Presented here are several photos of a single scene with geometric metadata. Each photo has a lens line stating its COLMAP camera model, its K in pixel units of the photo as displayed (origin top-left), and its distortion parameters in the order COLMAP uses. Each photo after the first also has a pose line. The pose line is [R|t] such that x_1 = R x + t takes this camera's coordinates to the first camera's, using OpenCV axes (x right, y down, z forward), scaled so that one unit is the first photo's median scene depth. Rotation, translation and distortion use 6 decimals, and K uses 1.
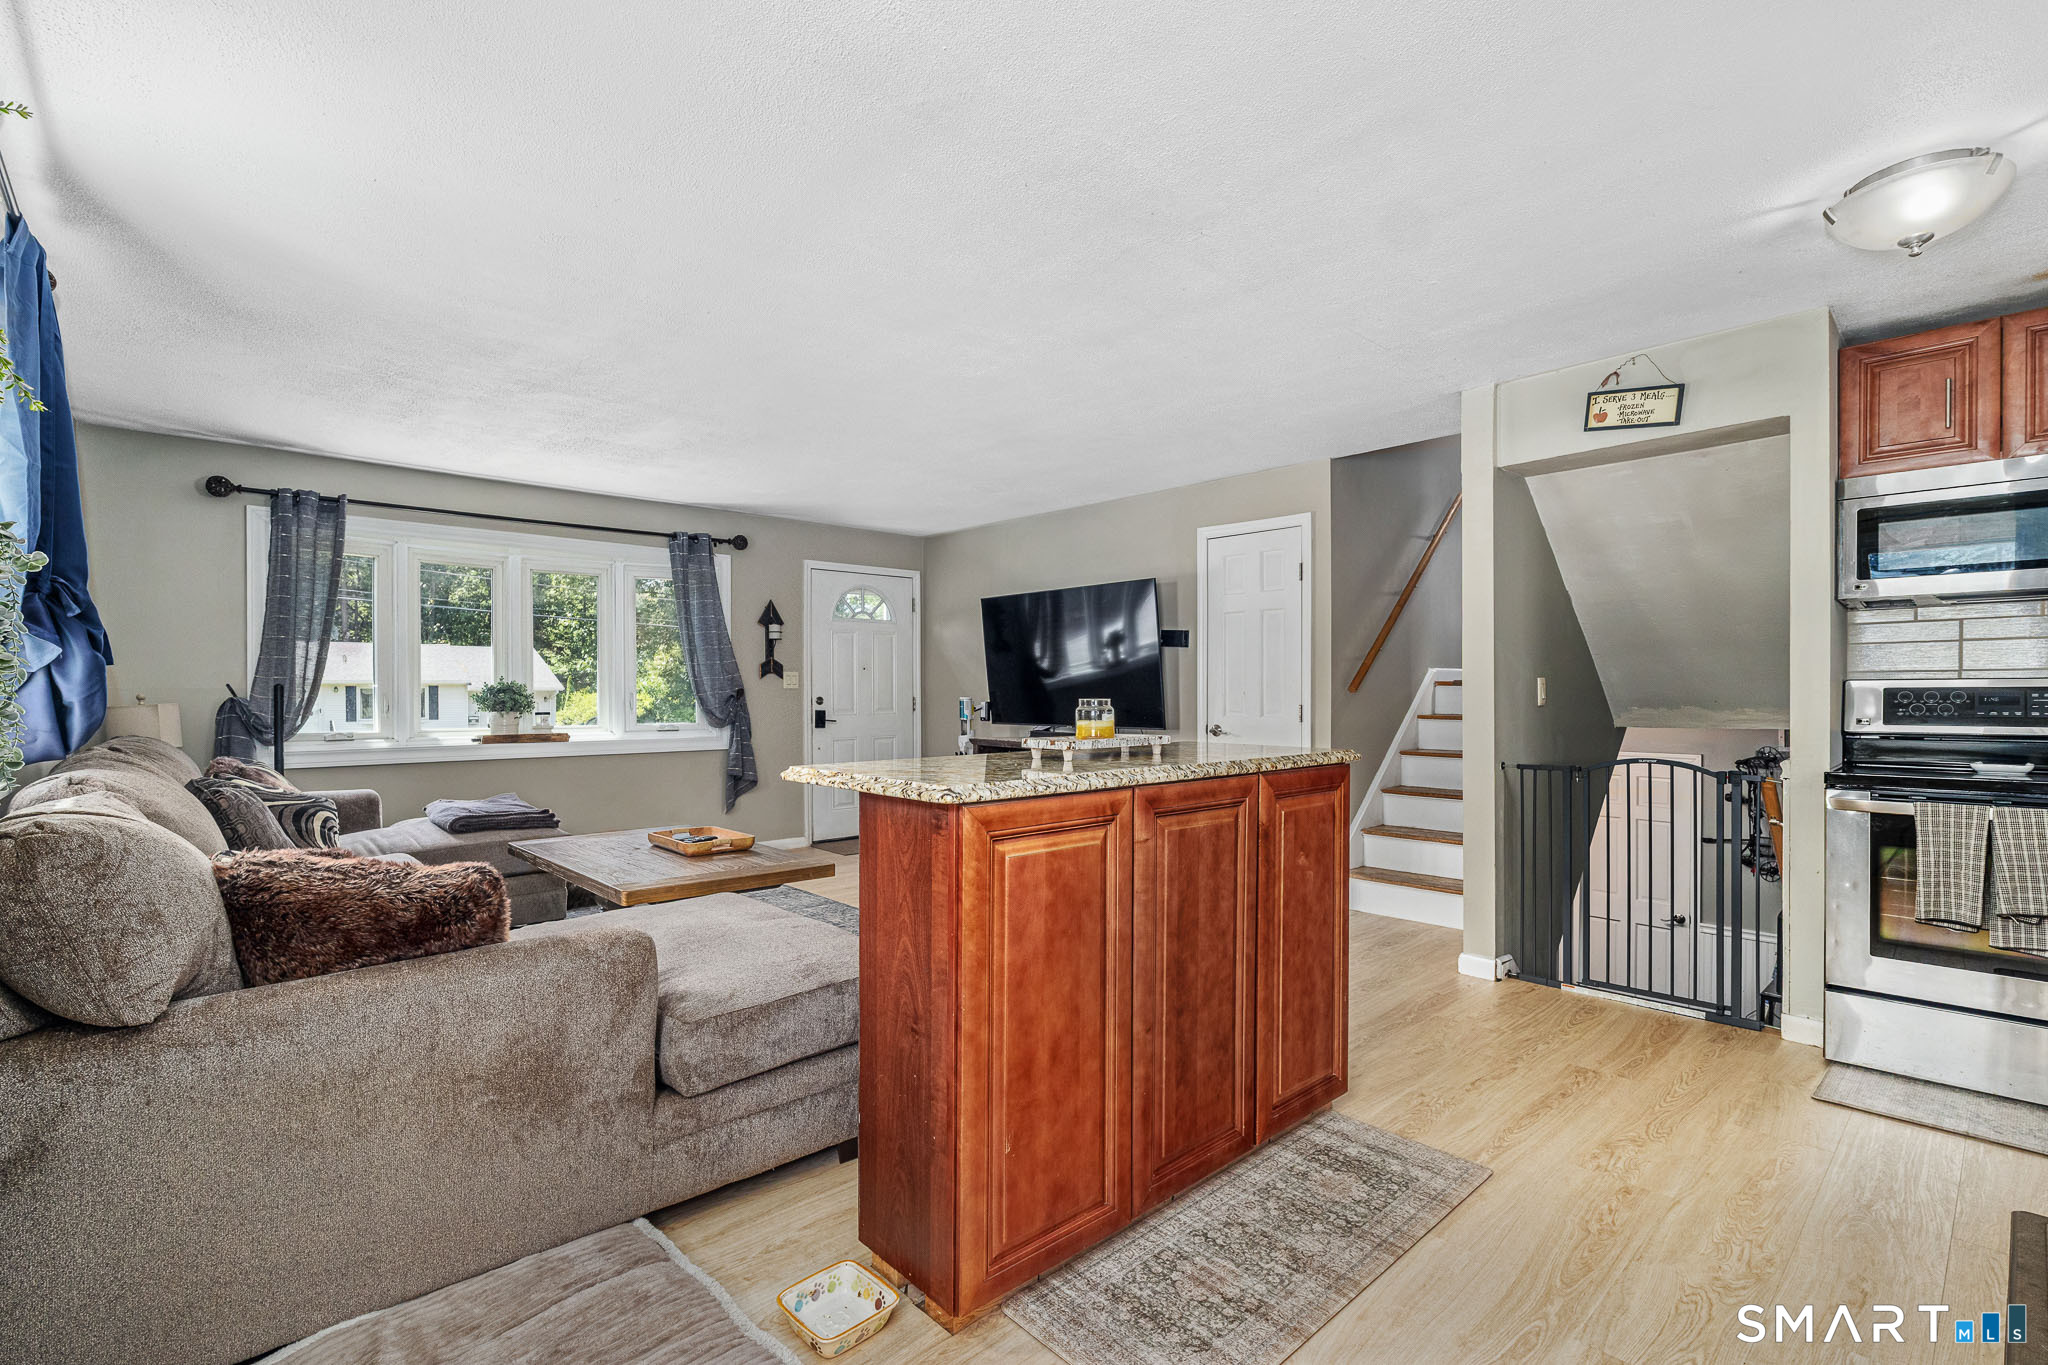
lens RADIAL K [[918.6, 0, 1032.3], [0, 918.6, 687.8], [0, 0, 1]] dist [0.007512, -0.002062]
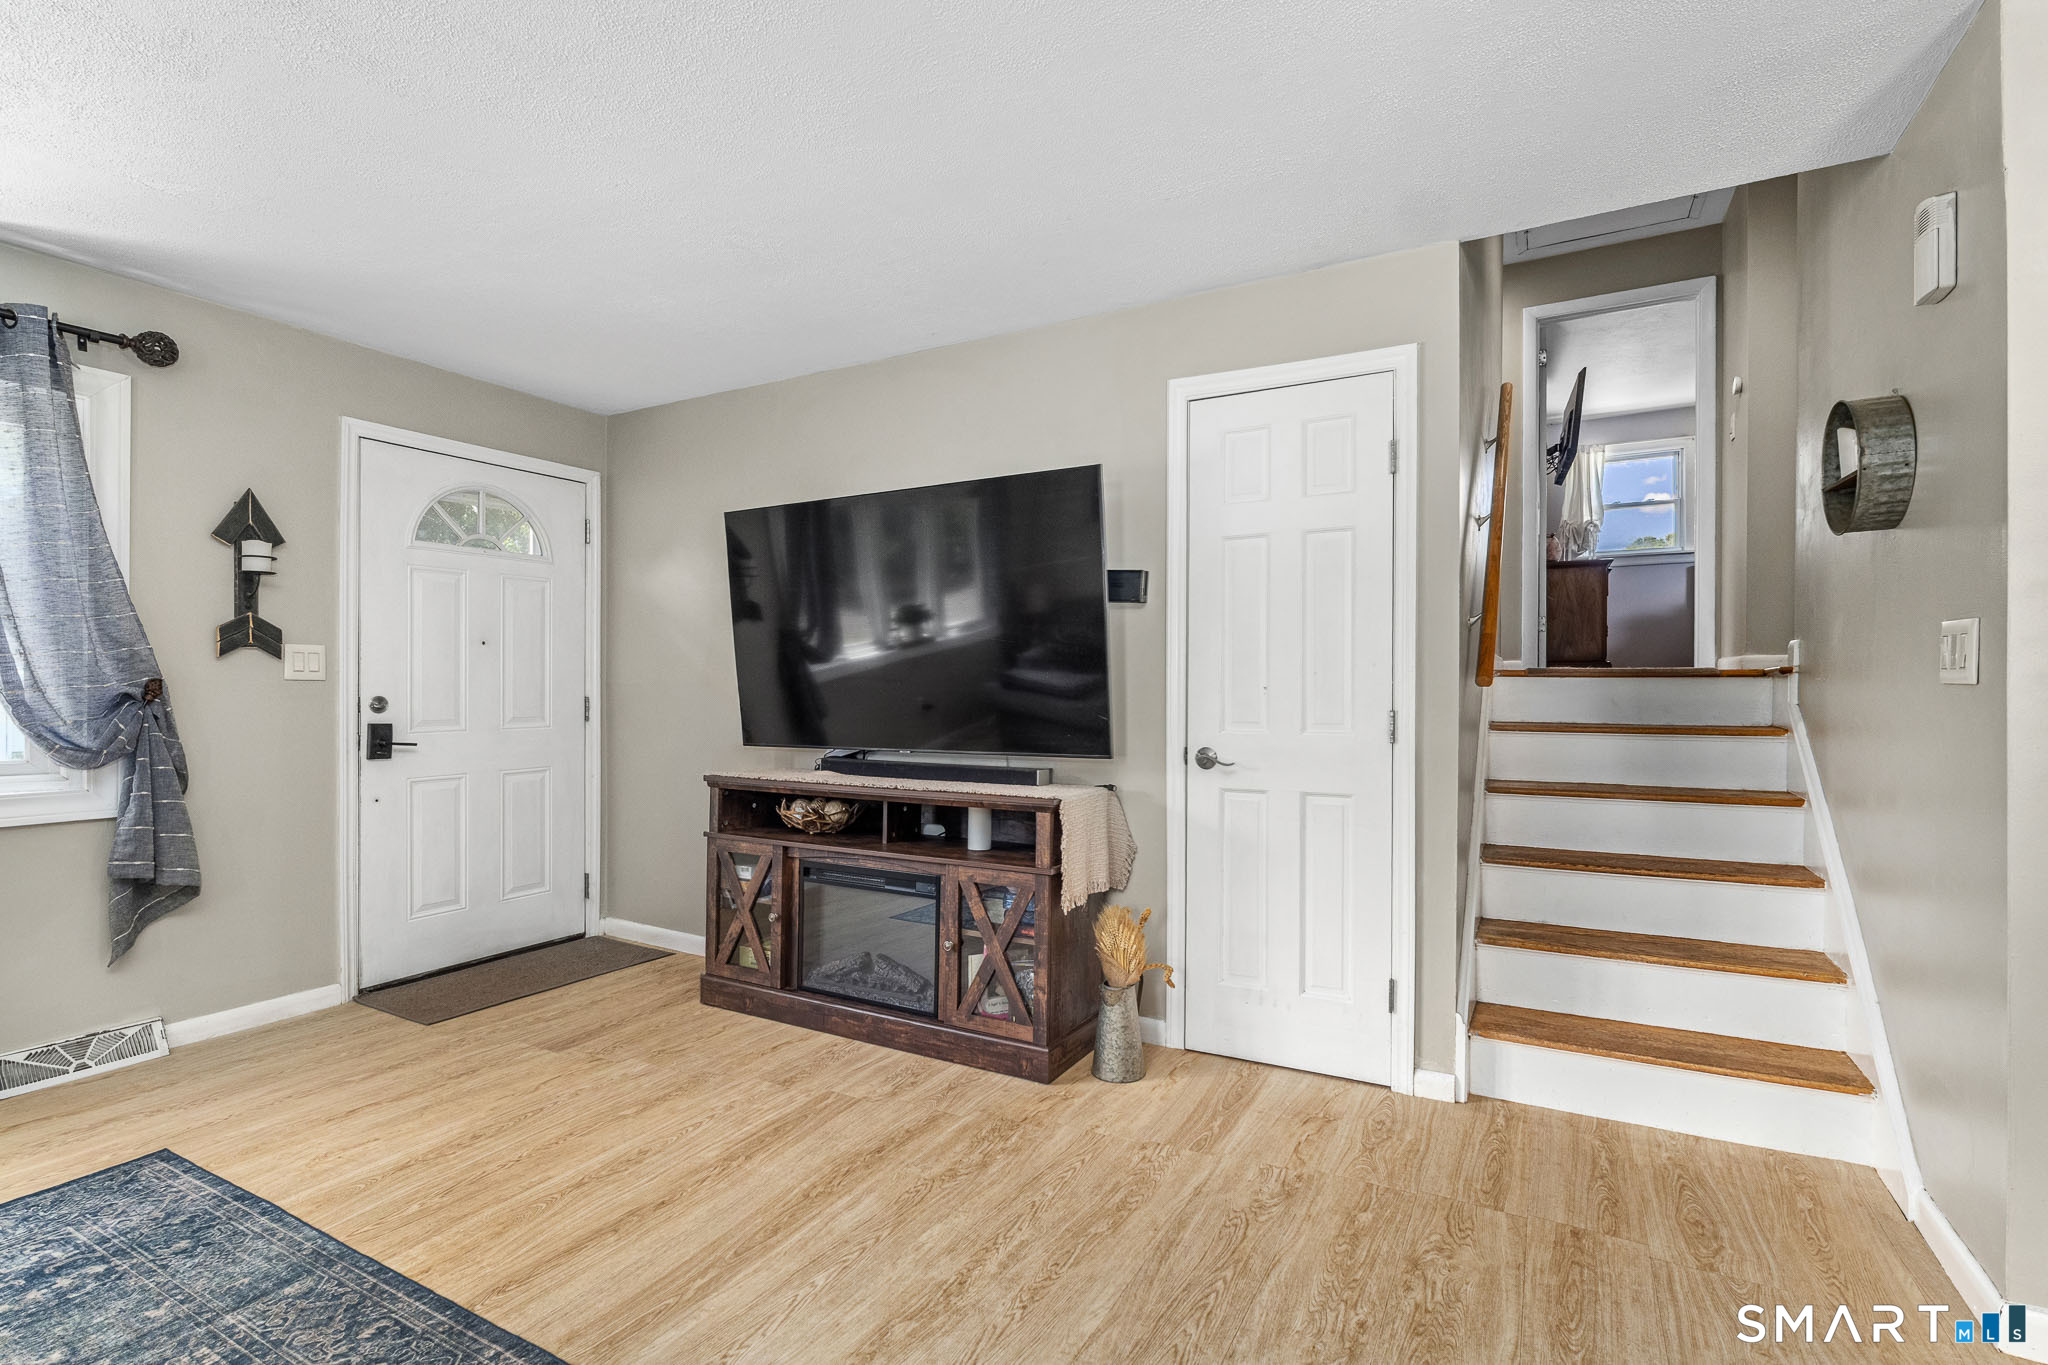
lens RADIAL K [[918.6, 0, 1022.8], [0, 918.6, 667.9], [0, 0, 1]] dist [0.007512, -0.002062]
pose [[0.951708, 0.004942, 0.306965, -0.054827], [-0.000698, 0.999903, -0.013935, 0.001293], [-0.307004, 0.013048, 0.951619, 0.436978]]
